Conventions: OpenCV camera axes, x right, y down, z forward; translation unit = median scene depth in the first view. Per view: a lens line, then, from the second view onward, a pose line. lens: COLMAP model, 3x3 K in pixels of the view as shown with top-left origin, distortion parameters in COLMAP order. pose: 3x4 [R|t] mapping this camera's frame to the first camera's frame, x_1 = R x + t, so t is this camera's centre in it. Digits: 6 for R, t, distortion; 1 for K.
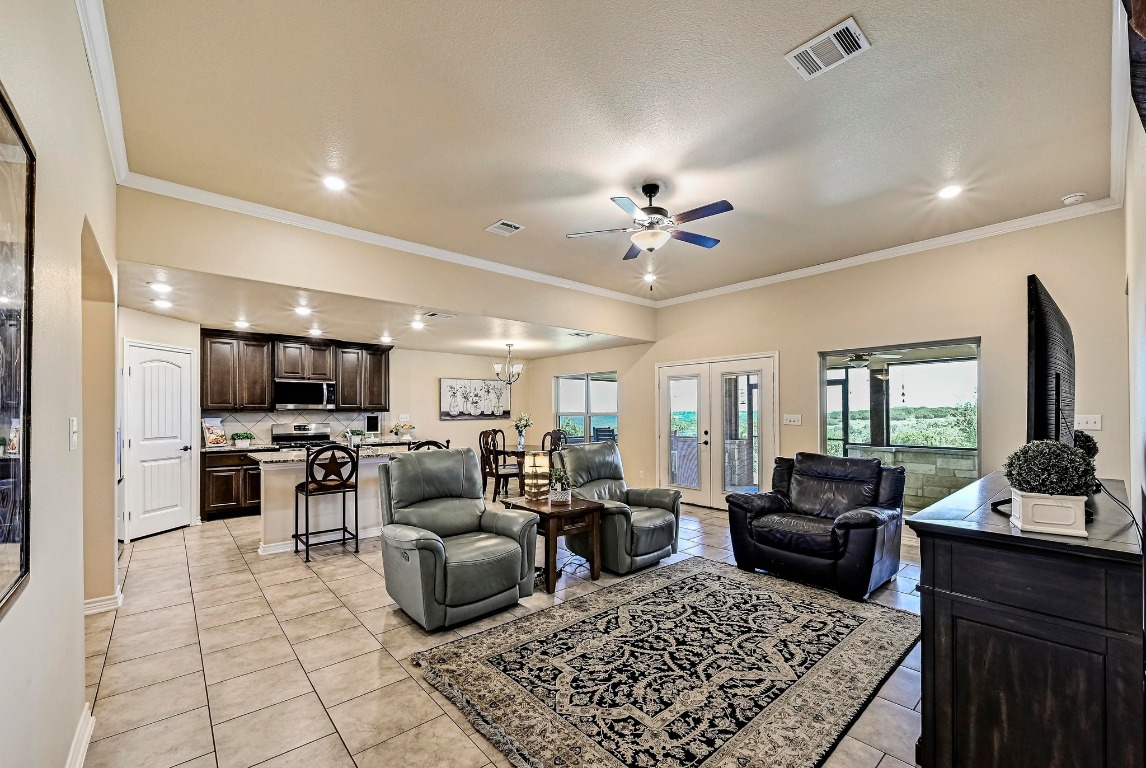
lens RADIAL K [[467.6, 0, 571.4], [0, 467.6, 410.3], [0, 0, 1]] dist [-0.000407, 0.000007]
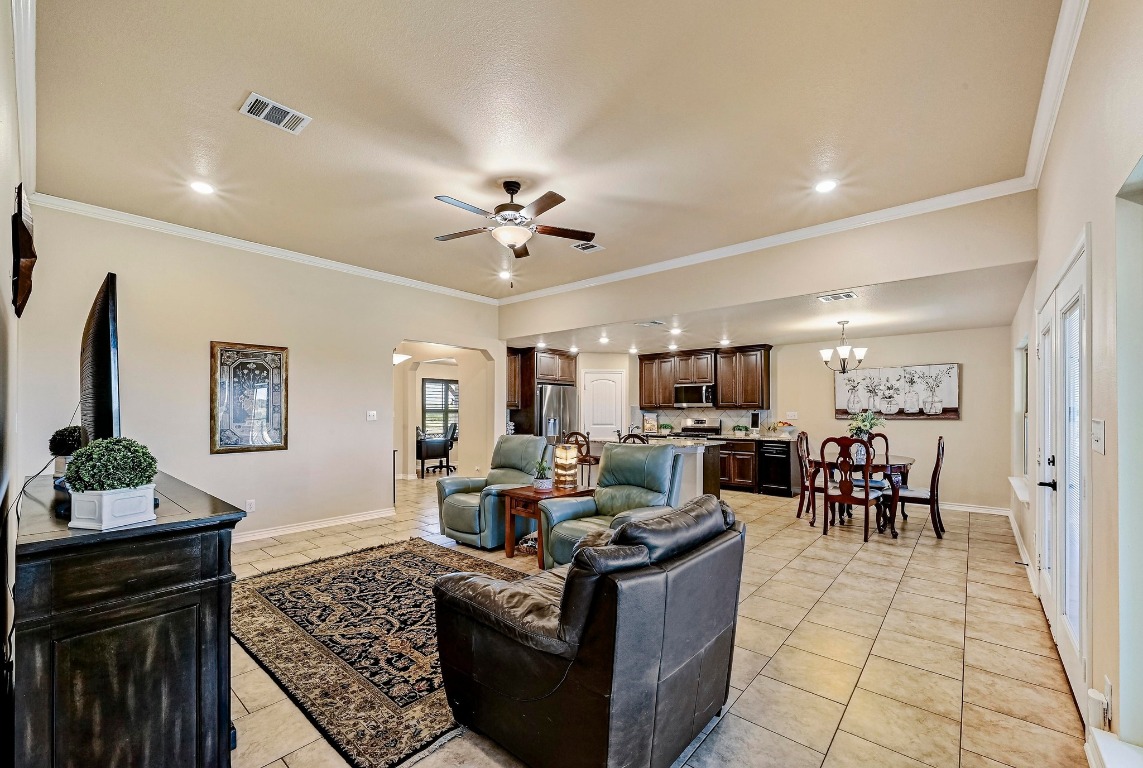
lens RADIAL K [[459.6, 0, 590.1], [0, 459.6, 409.5], [0, 0, 1]] dist [0.000610, 0.000063]
pose [[0.164315, 0.001786, -0.986406, 0.615652], [0.002546, 0.999994, 0.002235, 0.001035], [0.986405, -0.002879, 0.164310, 0.530121]]
